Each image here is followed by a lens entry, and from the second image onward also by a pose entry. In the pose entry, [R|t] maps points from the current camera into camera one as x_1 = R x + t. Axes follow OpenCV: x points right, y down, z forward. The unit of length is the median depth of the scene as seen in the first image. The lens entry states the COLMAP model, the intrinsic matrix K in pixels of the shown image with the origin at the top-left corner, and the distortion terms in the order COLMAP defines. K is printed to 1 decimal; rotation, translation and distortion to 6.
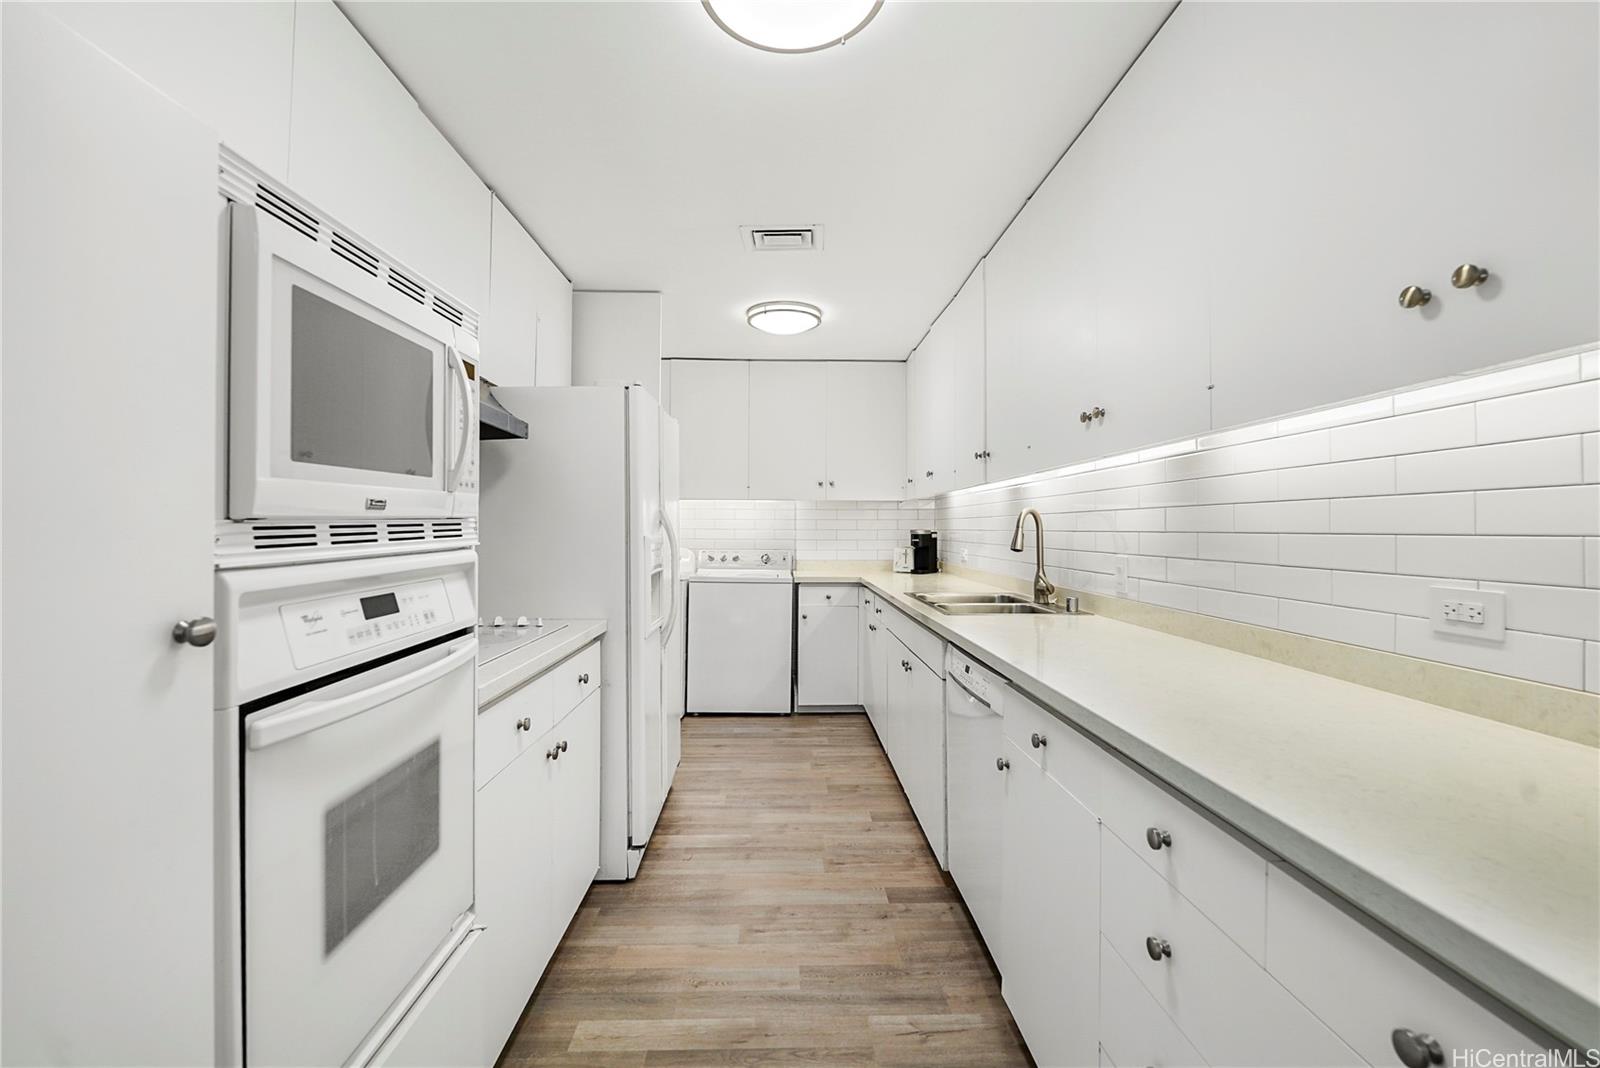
lens RADIAL K [[673.7, 0, 785.3], [0, 673.7, 521.3], [0, 0, 1]] dist [0.000442, -0.000039]
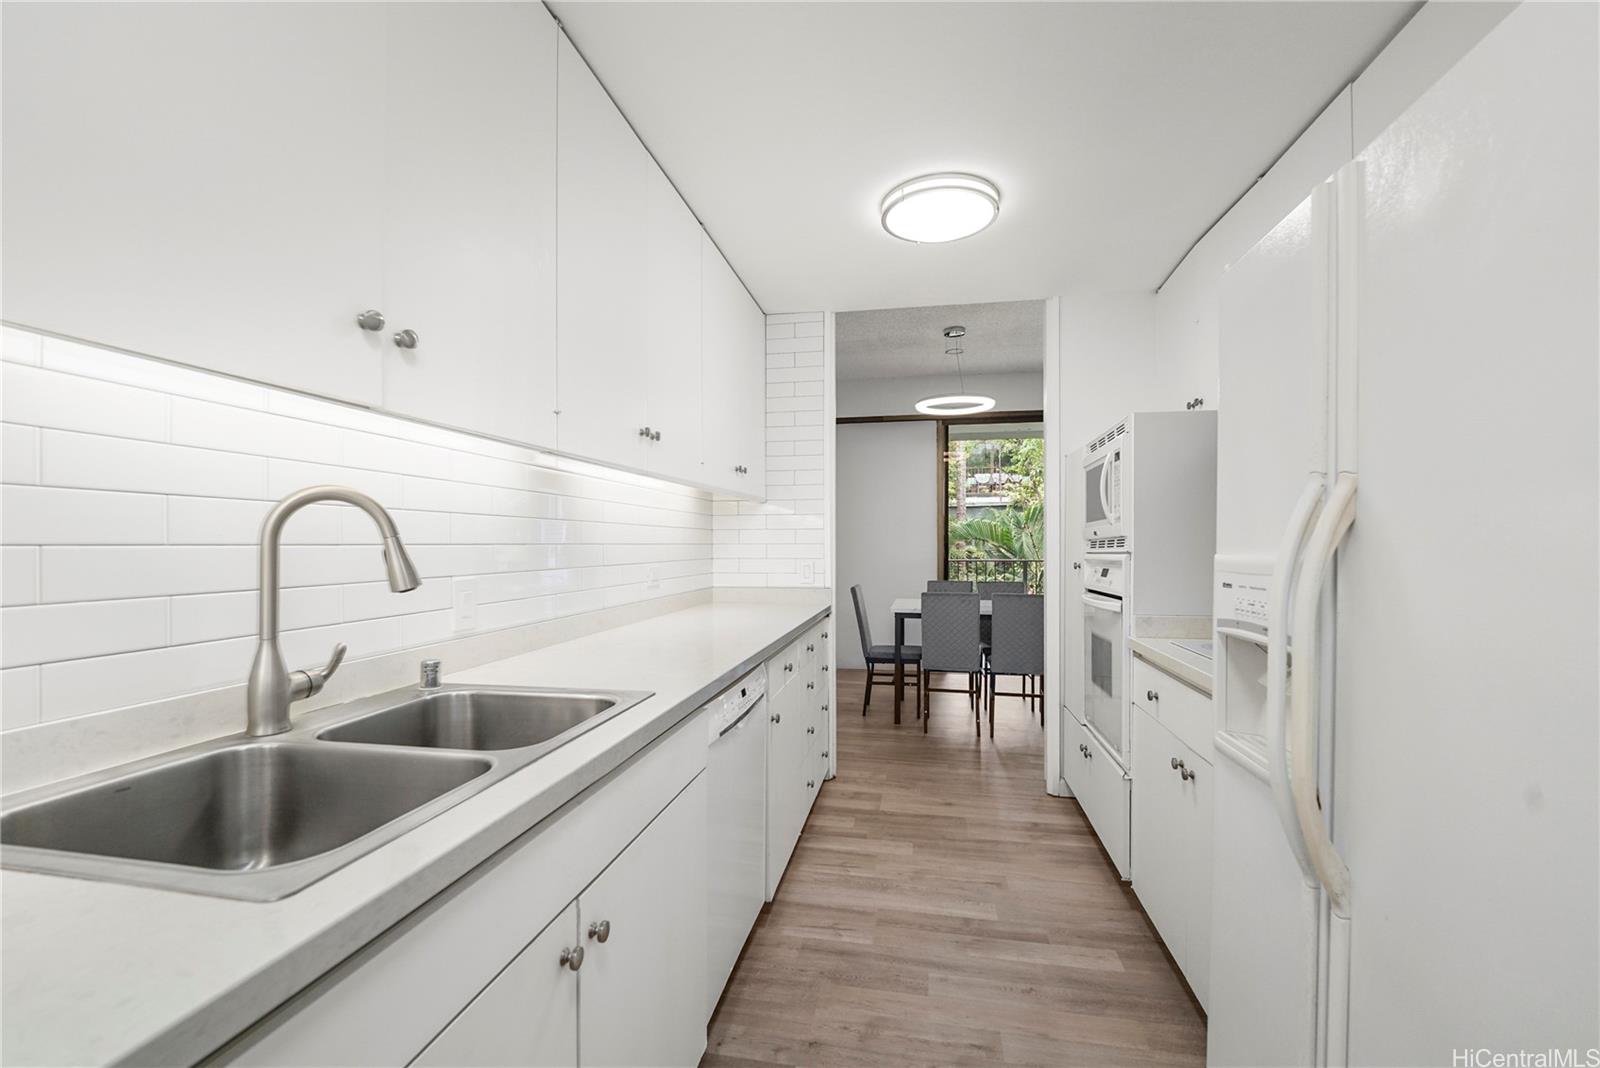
lens RADIAL K [[672.2, 0, 796.3], [0, 672.2, 542.7], [0, 0, 1]] dist [-0.017804, -0.000328]
pose [[-0.979497, -0.005766, 0.201376, 0.016554], [-0.007281, 0.999950, -0.006786, 0.019097], [-0.201327, -0.008113, -0.979491, 1.866276]]
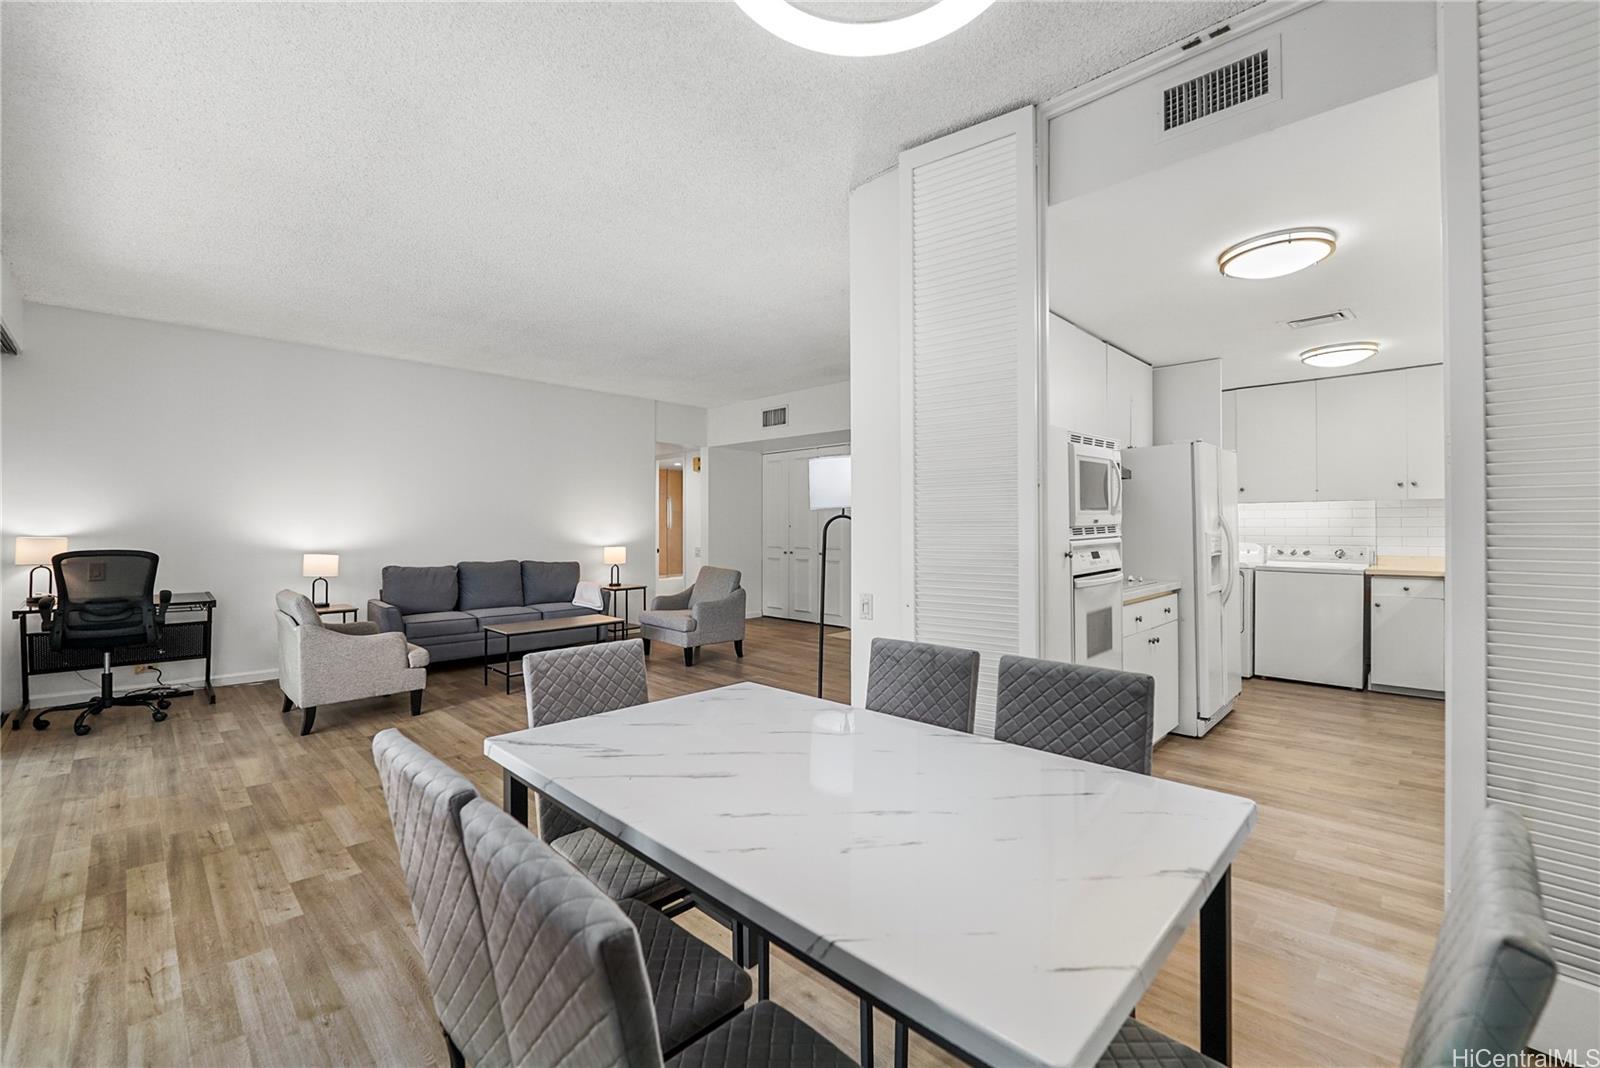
lens RADIAL K [[660.3, 0, 799.1], [0, 660.3, 520.3], [0, 0, 1]] dist [-0.015305, -0.000209]
pose [[0.704718, -0.014129, -0.709347, 0.272262], [0.014306, 0.999881, -0.005703, -0.015421], [0.709343, -0.006129, 0.704837, -0.995414]]
